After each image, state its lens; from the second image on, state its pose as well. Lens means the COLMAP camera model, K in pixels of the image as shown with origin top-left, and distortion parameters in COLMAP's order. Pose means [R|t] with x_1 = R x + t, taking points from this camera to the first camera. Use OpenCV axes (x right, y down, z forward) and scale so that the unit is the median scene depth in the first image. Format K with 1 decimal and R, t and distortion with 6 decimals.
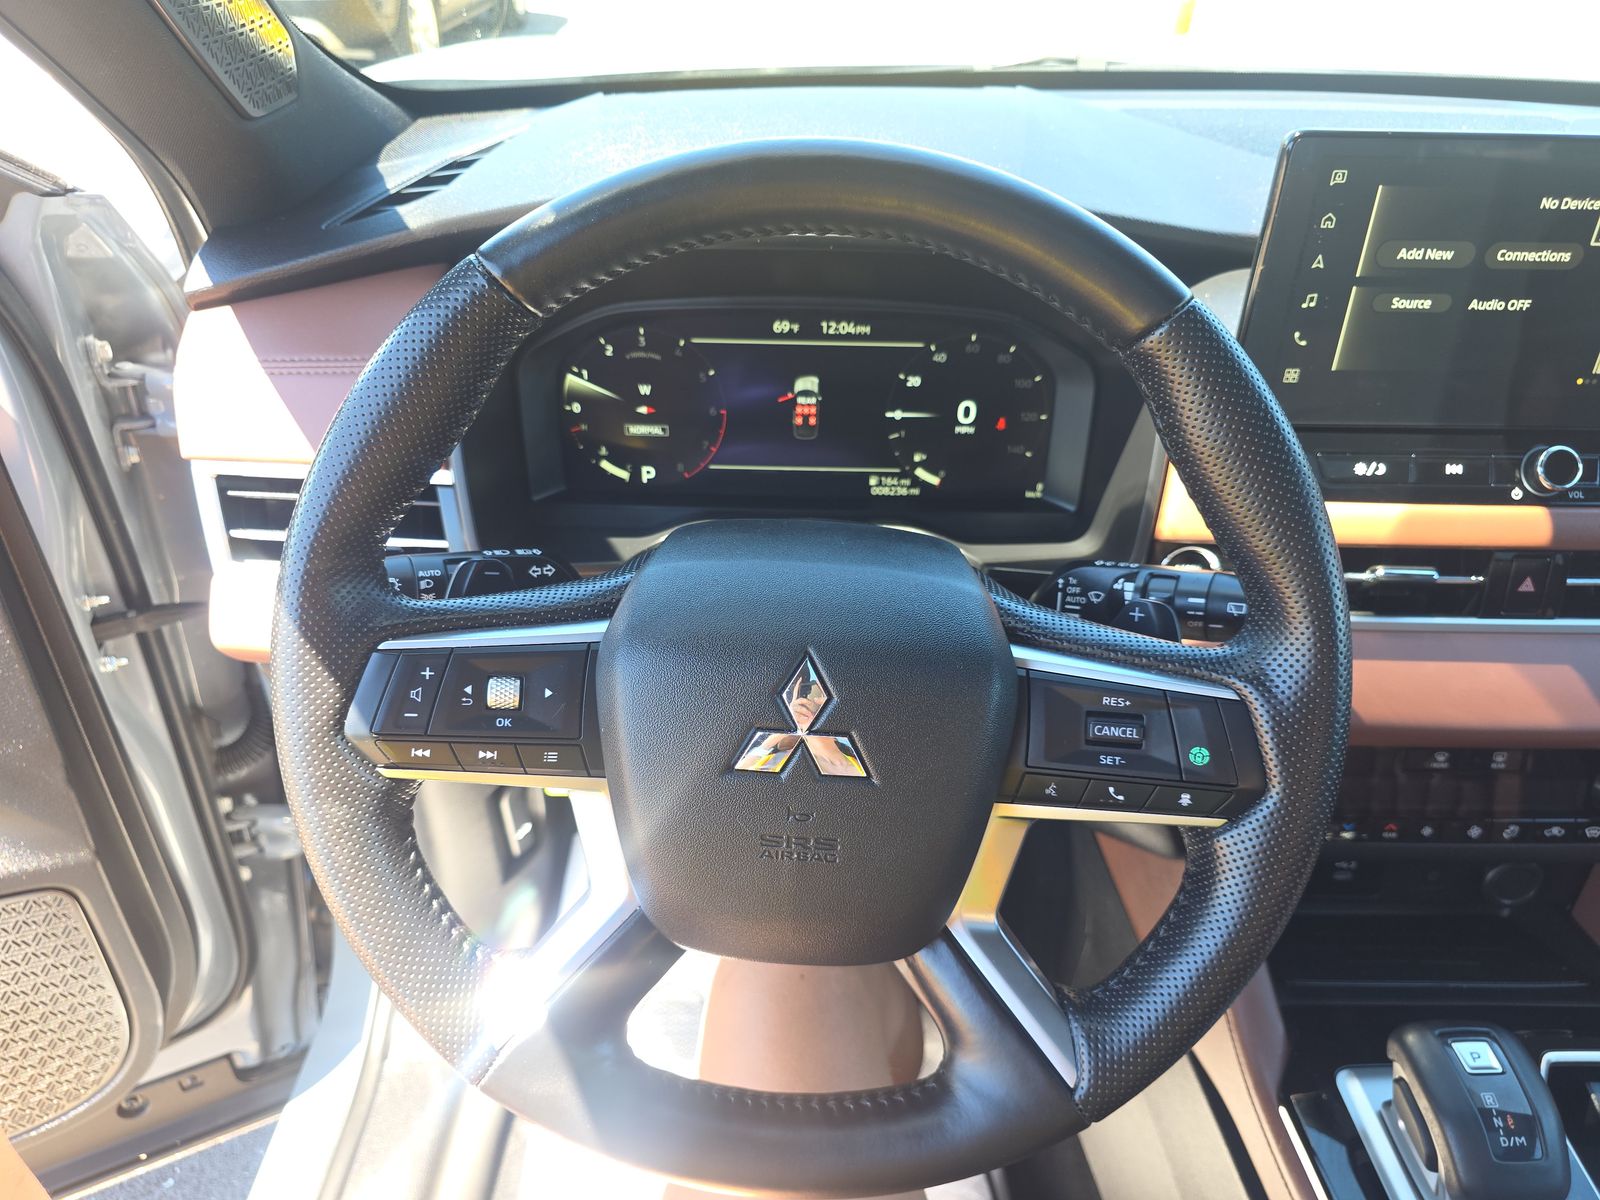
lens RADIAL K [[1098.3, 0, 806.0], [0, 1098.3, 630.5], [0, 0, 1]] dist [0.086594, -0.110475]
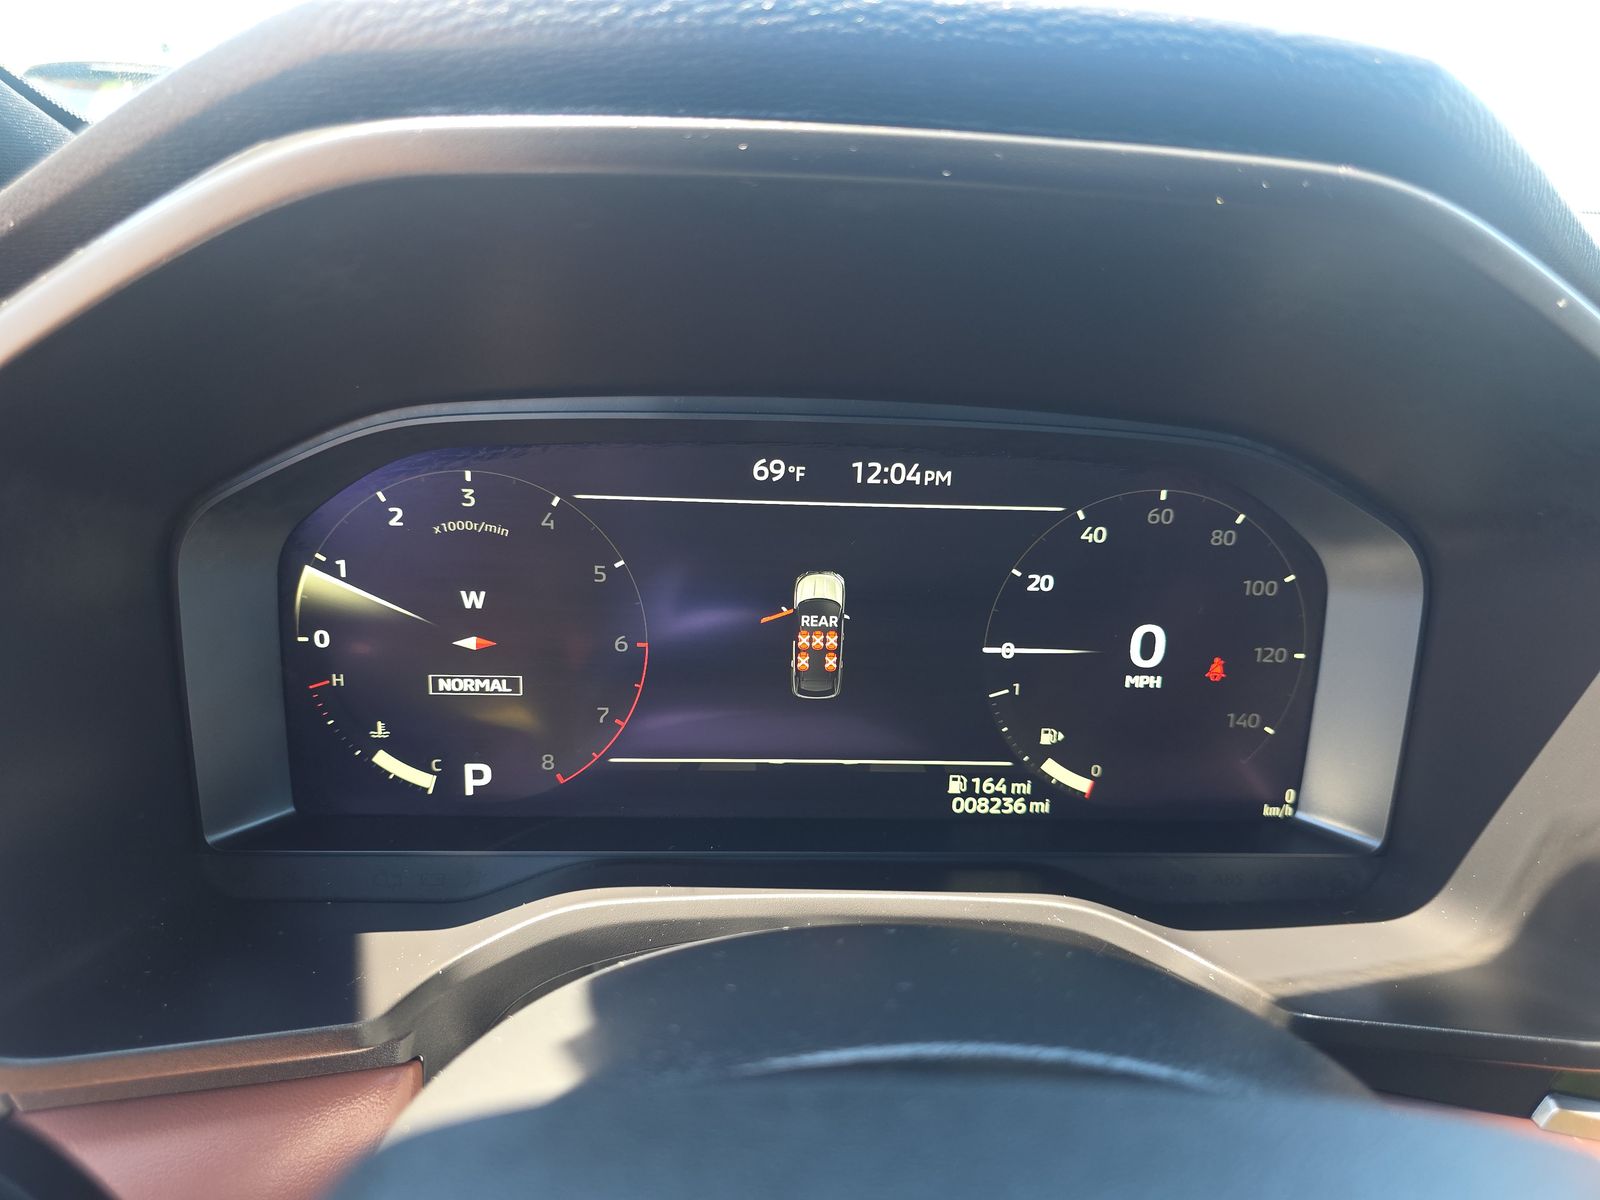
lens RADIAL K [[1098.3, 0, 806.0], [0, 1098.3, 630.5], [0, 0, 1]] dist [0.086594, -0.110475]
pose [[0.998181, -0.001847, 0.060255, -0.034077], [0.015751, 0.972801, -0.231107, -0.095011], [-0.058190, 0.231636, 0.971061, 0.539911]]
